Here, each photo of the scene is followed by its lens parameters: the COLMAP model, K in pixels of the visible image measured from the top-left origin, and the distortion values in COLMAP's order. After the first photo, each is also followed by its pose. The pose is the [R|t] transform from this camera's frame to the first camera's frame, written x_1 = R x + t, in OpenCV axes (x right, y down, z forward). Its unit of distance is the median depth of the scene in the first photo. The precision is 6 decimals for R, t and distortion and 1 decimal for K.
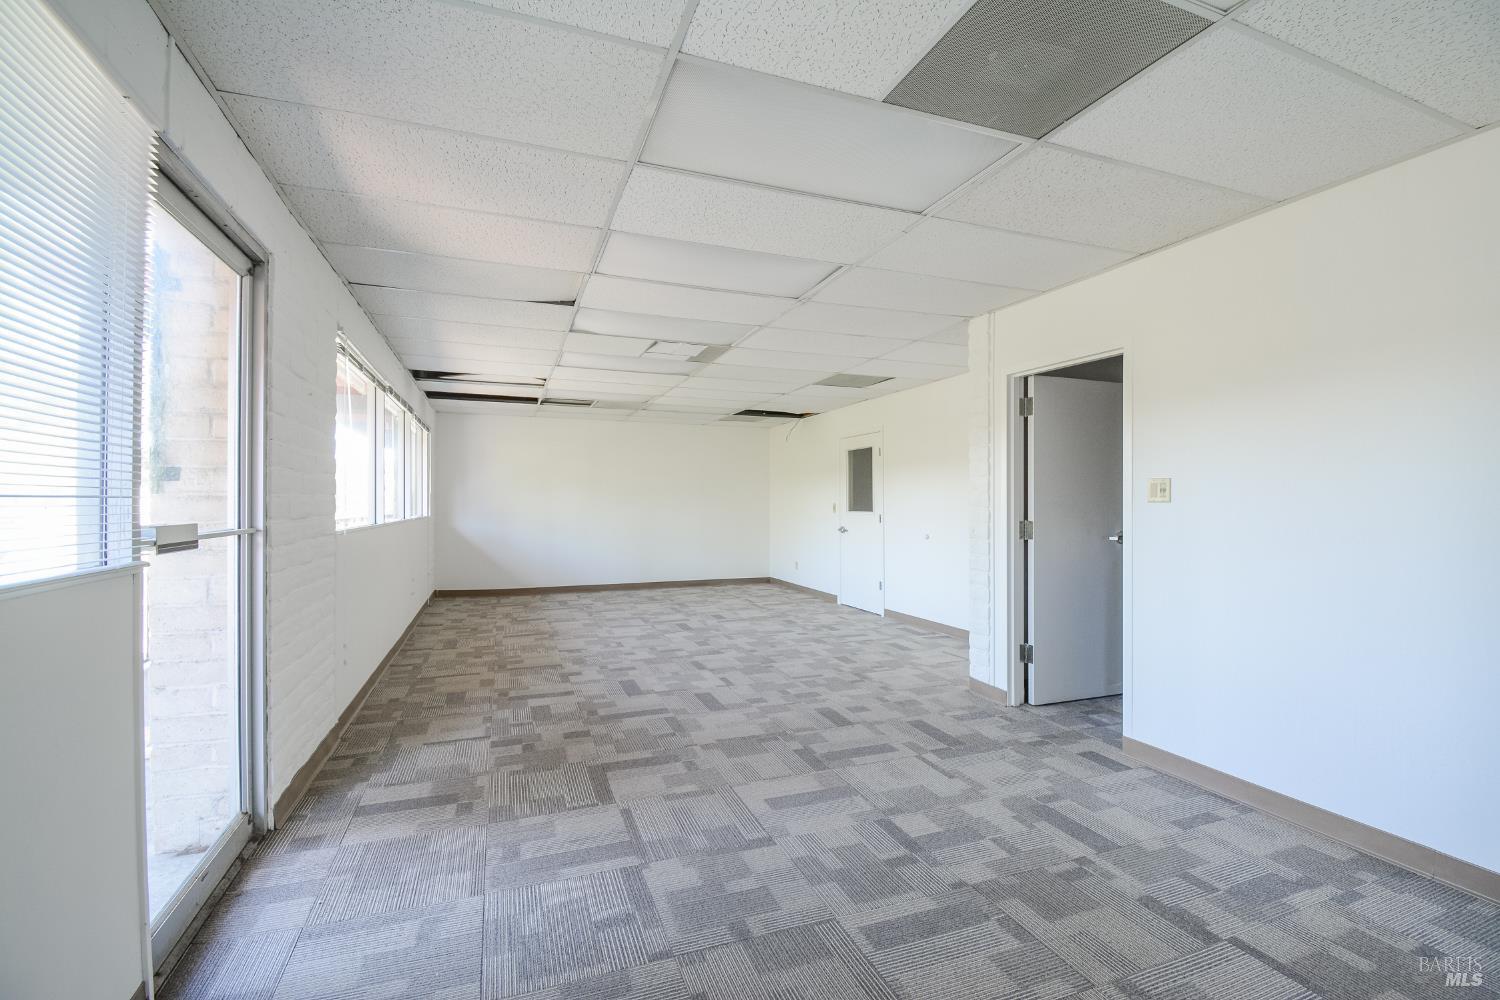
lens RADIAL K [[665.1, 0, 750.0], [0, 665.1, 500.0], [0, 0, 1]] dist [-0.000468, -0.000601]
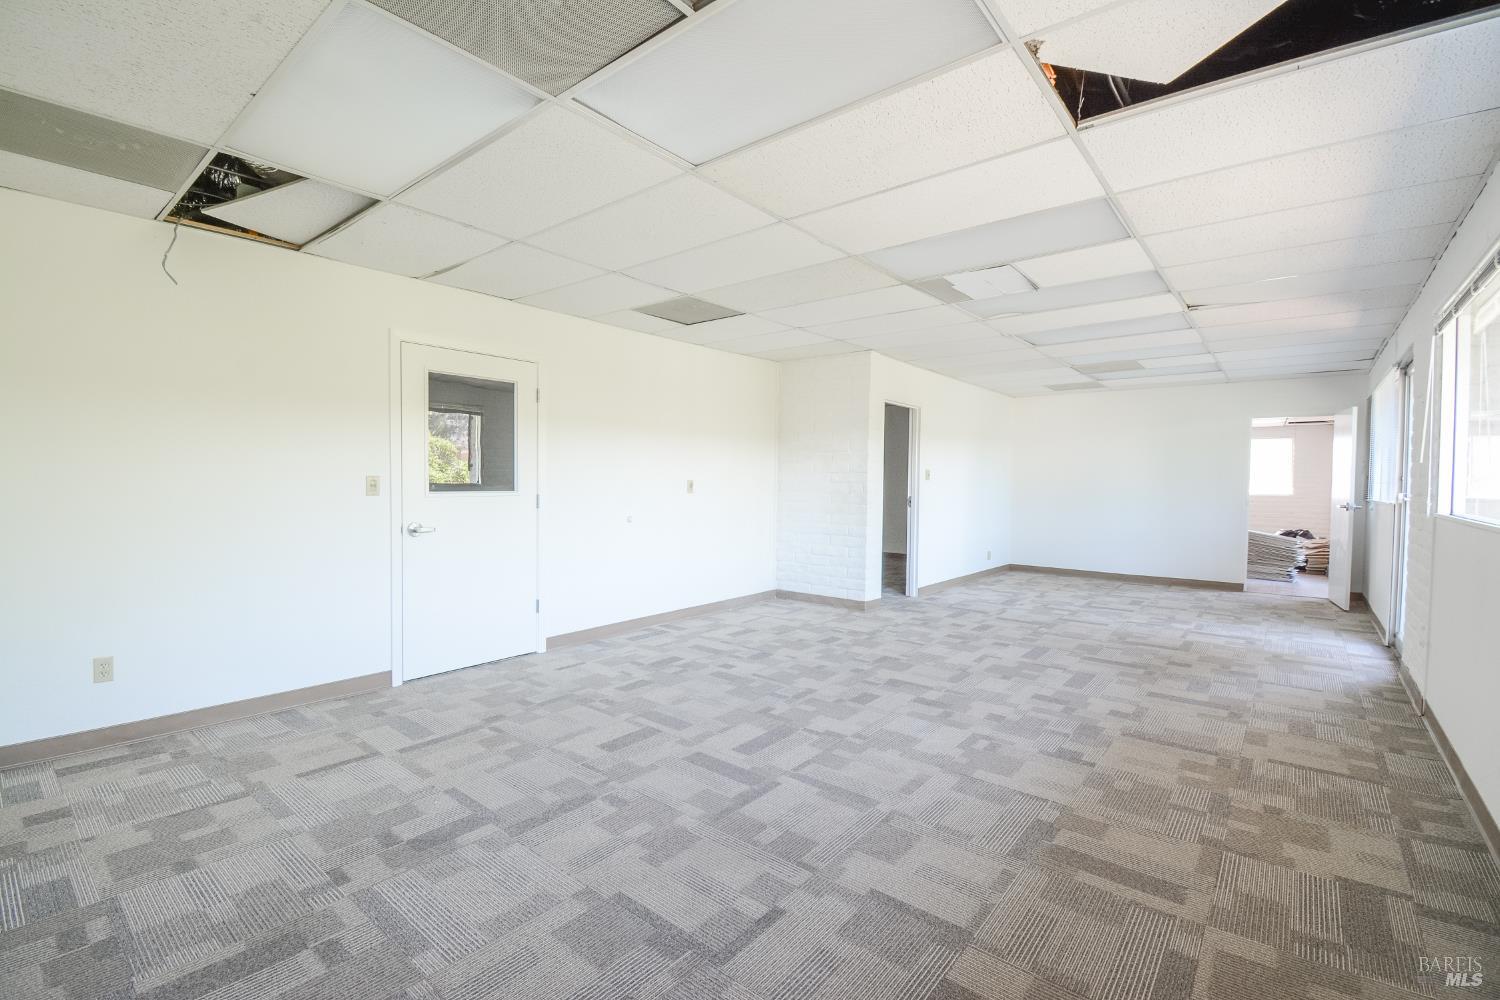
lens RADIAL K [[658.9, 0, 750.0], [0, 658.9, 500.0], [0, 0, 1]] dist [0.001312, -0.020229]
pose [[-0.497477, -0.030310, 0.866948, -0.751605], [-0.011033, 0.999530, 0.028614, 0.009668], [-0.867407, 0.004670, -0.497577, 1.887542]]
